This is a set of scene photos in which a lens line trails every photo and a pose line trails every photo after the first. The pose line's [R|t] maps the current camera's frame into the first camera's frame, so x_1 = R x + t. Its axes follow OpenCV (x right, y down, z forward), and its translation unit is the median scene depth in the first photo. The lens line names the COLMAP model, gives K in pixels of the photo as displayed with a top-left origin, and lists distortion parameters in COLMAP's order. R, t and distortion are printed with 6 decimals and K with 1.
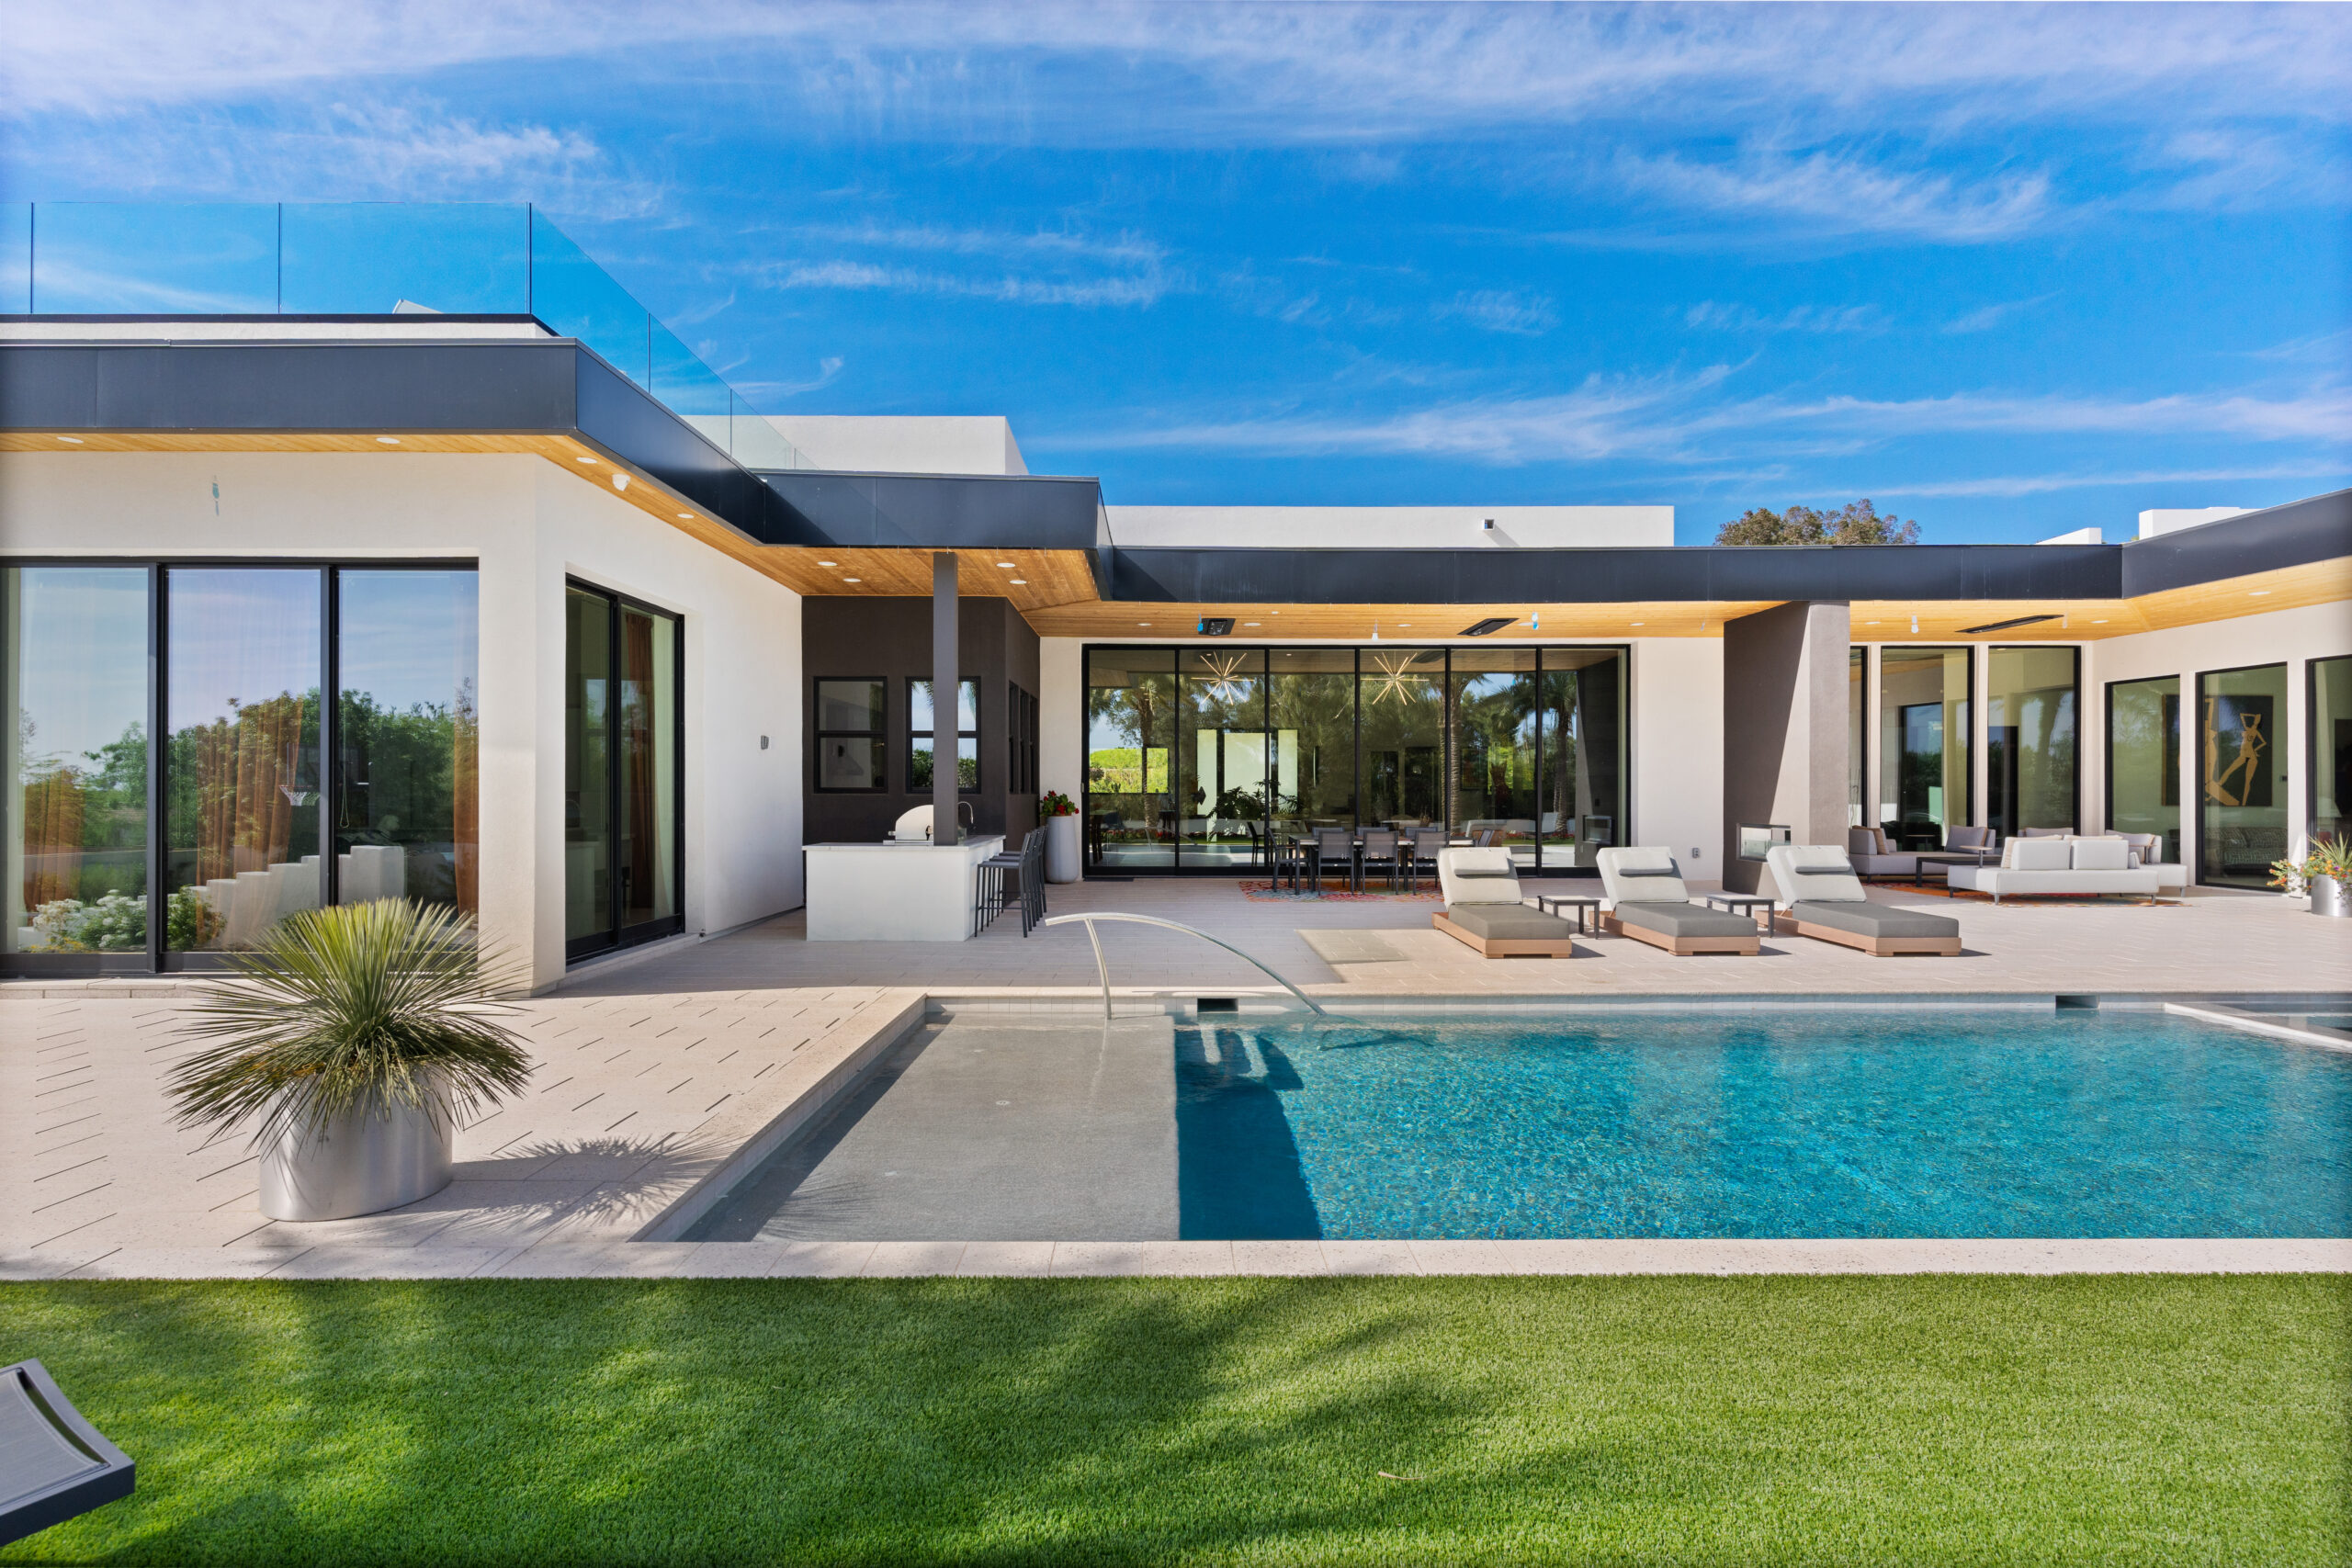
lens RADIAL K [[1116.5, 0, 1178.4], [0, 1116.5, 784.9], [0, 0, 1]] dist [0.010530, 0.000296]
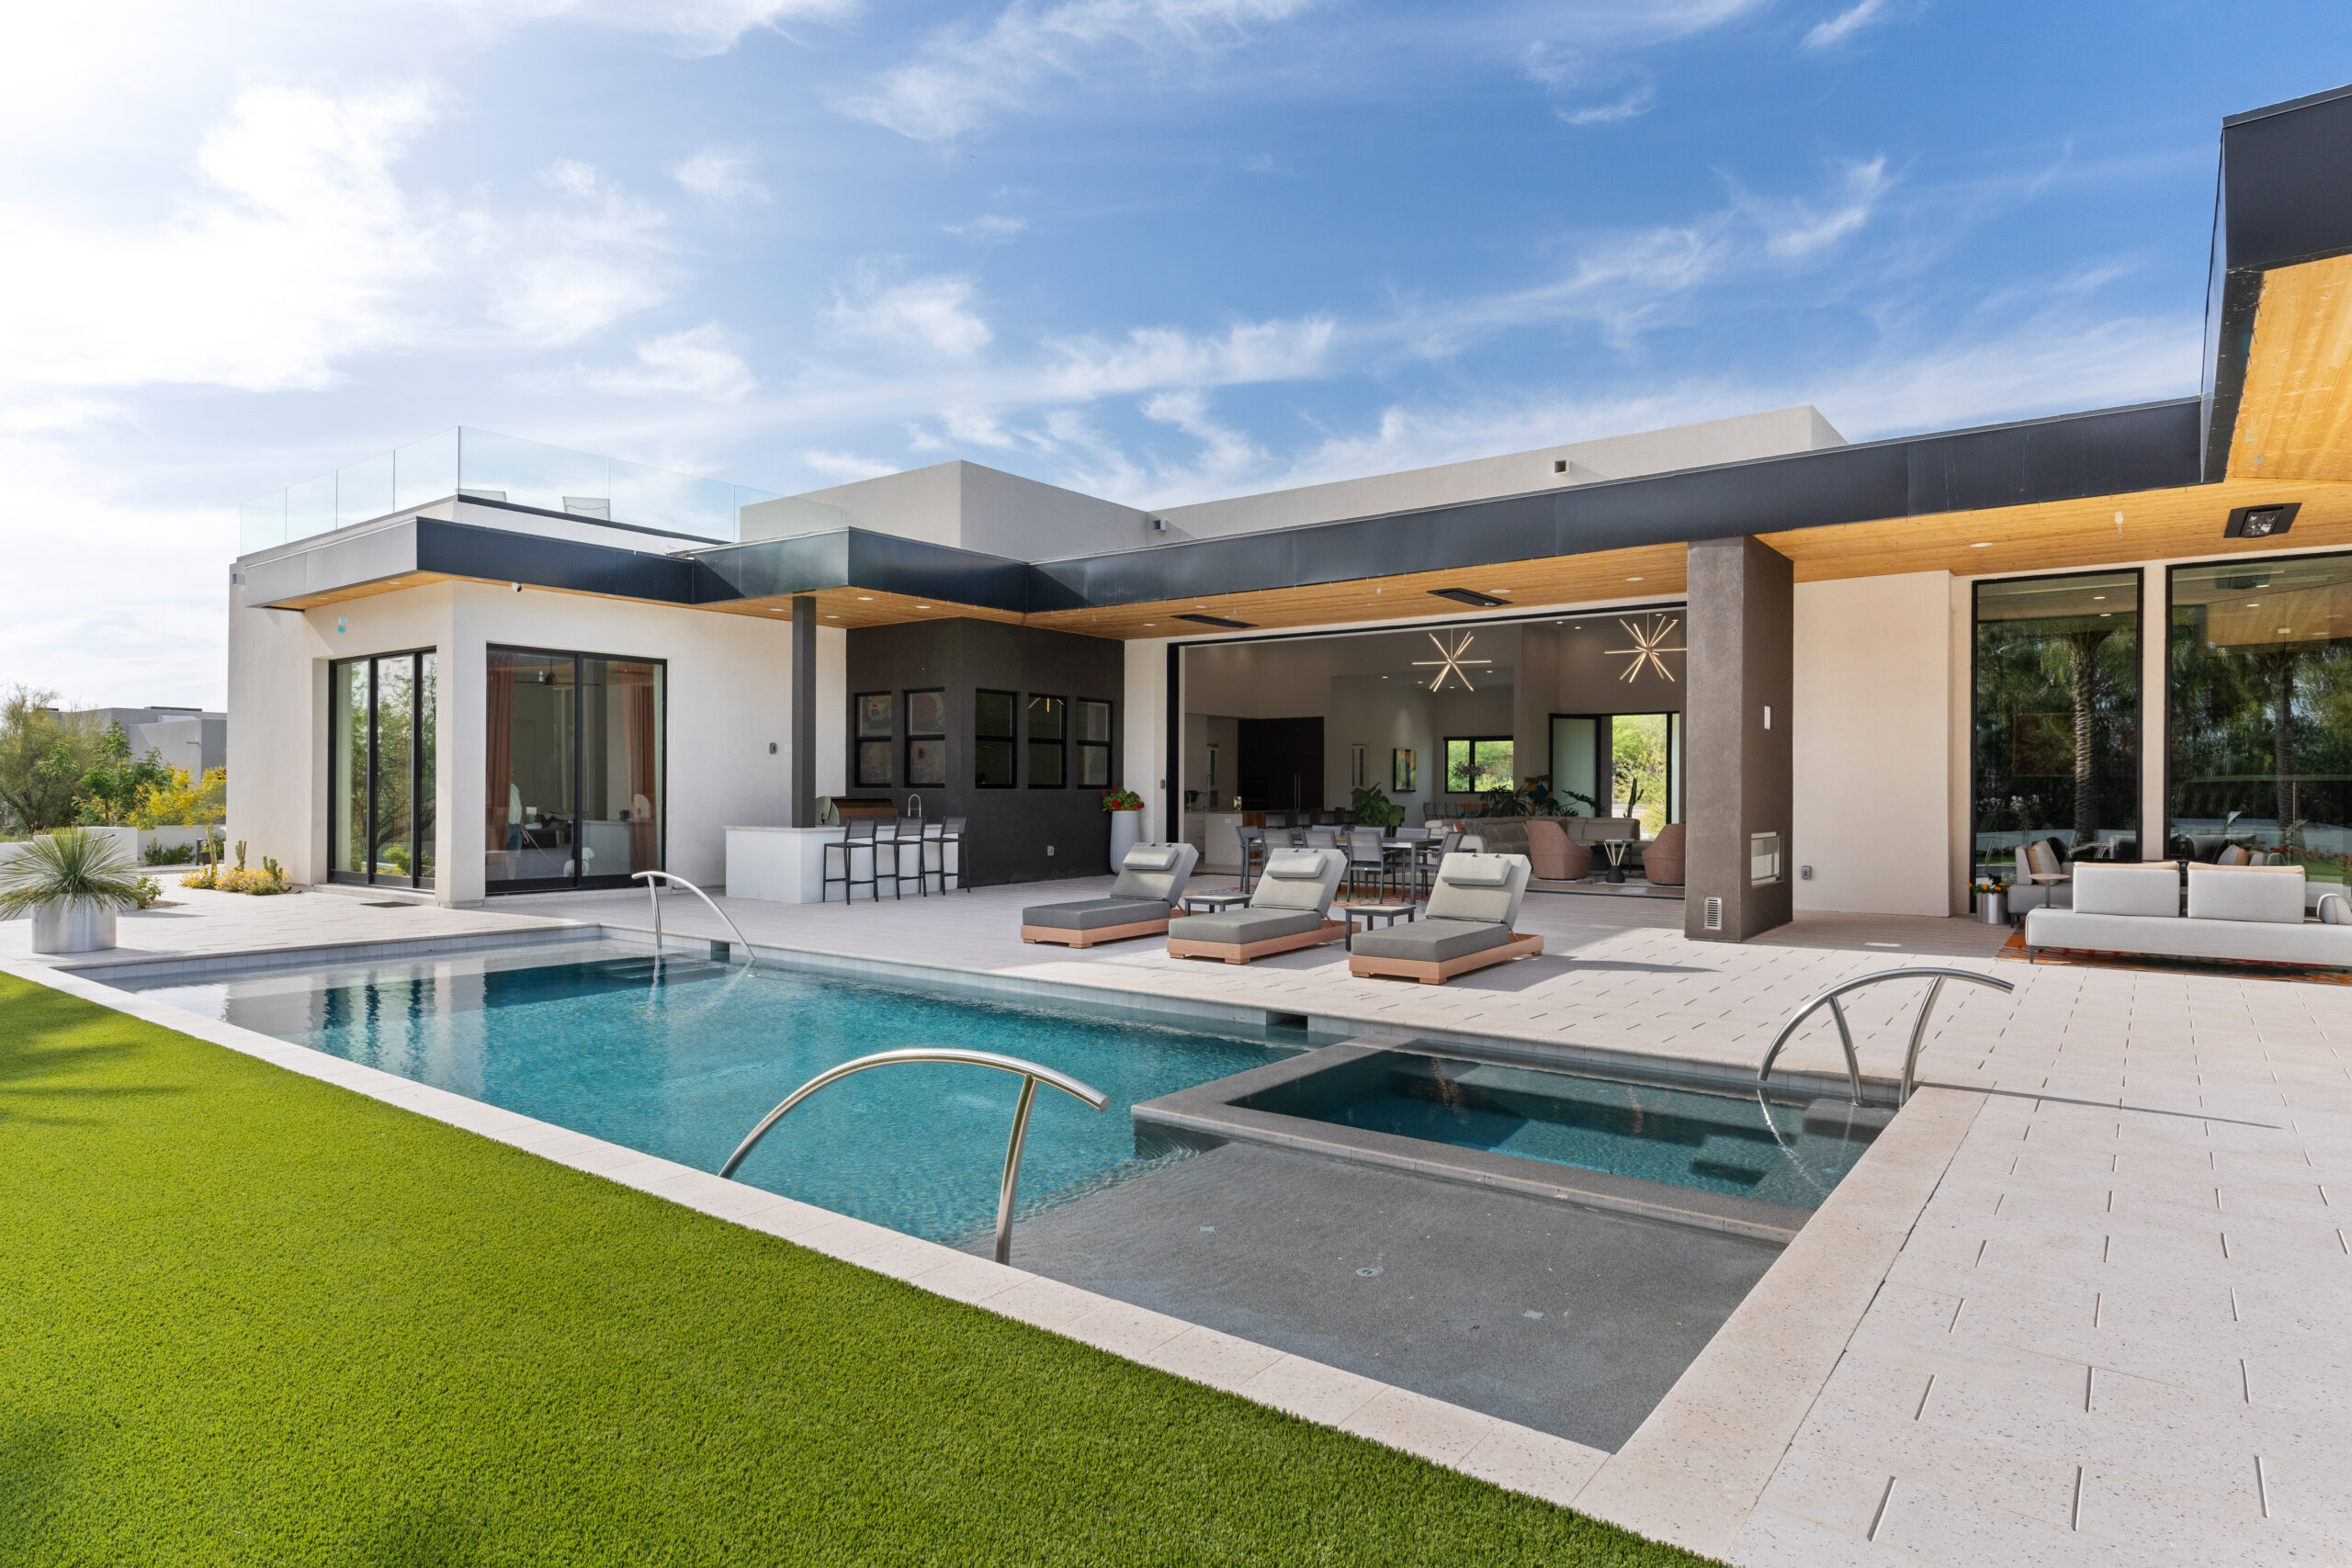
lens RADIAL K [[1310.6, 0, 1189.5], [0, 1310.6, 786.6], [0, 0, 1]] dist [-0.003185, -0.000498]
pose [[0.792939, 0.002009, -0.609298, 0.835725], [0.000408, 0.999993, 0.003828, 0.001037], [0.609301, -0.003284, 0.792932, 0.074365]]
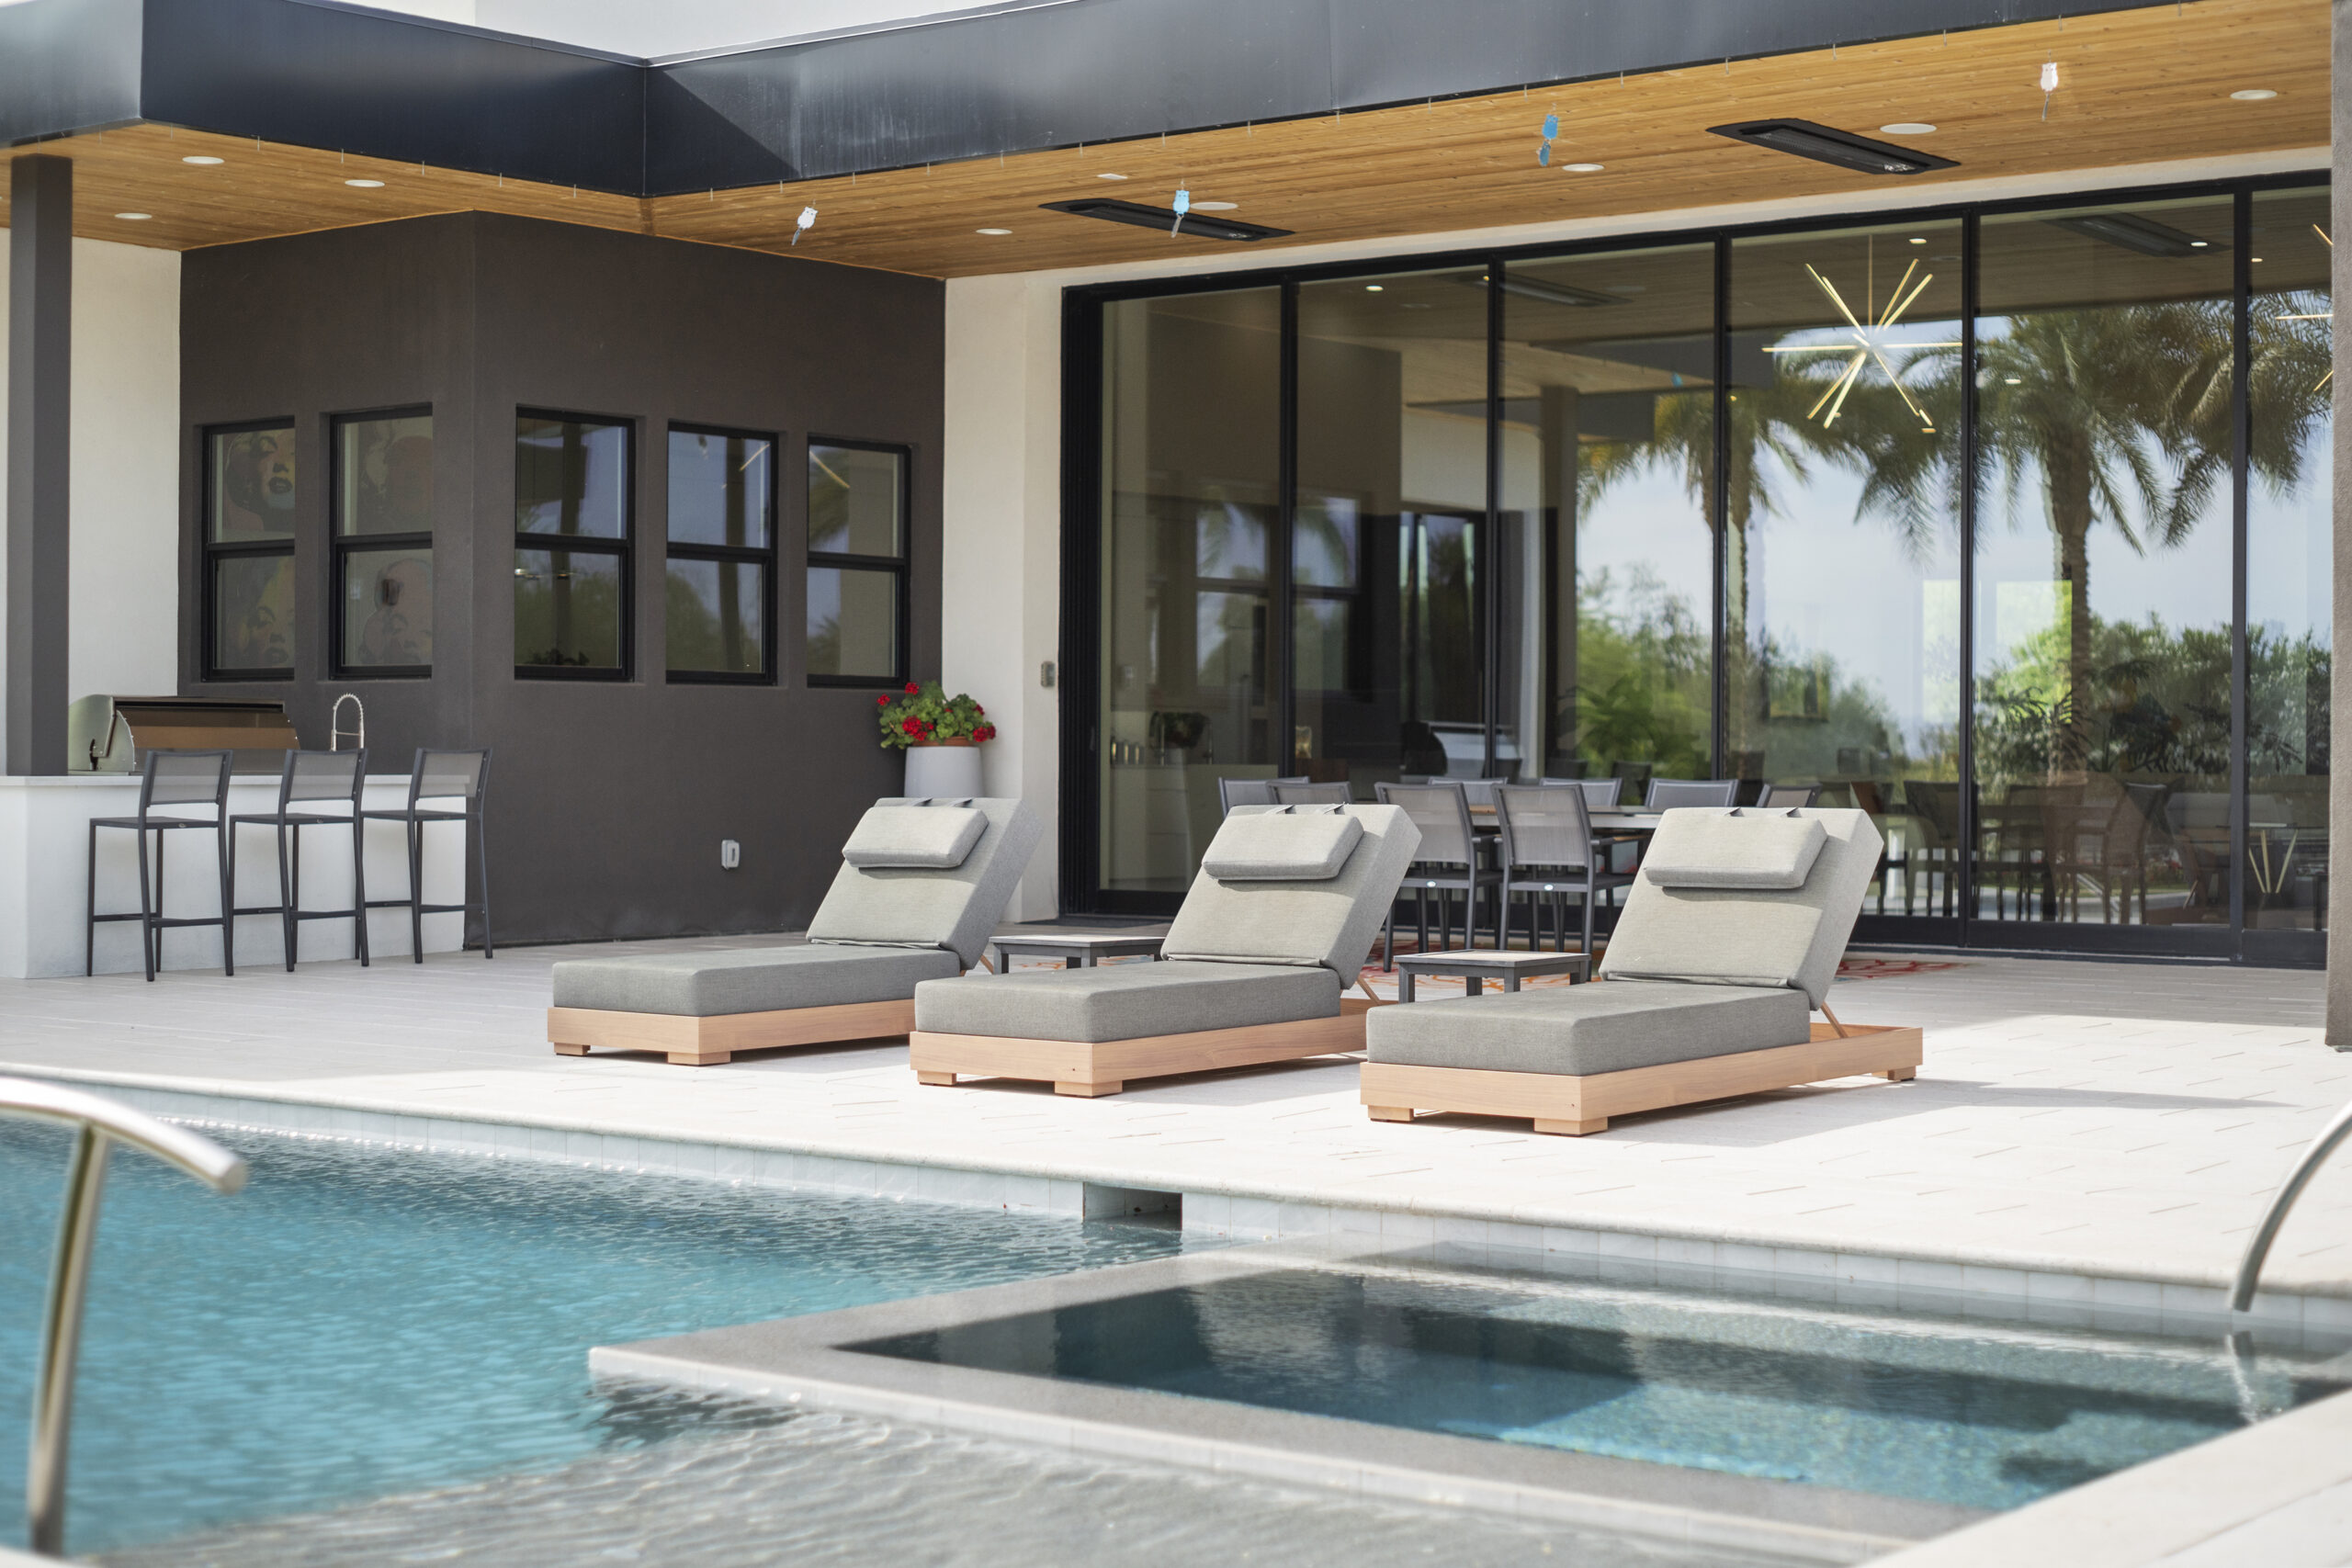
lens RADIAL K [[3707.6, 0, 1170.8], [0, 3707.6, 783.0], [0, 0, 1]] dist [-0.077948, 0.000000]
pose [[0.778273, 0.011141, -0.627828, 0.911606], [0.000377, 0.999834, 0.018209, 0.022242], [0.627926, -0.014408, 0.778139, 0.076192]]
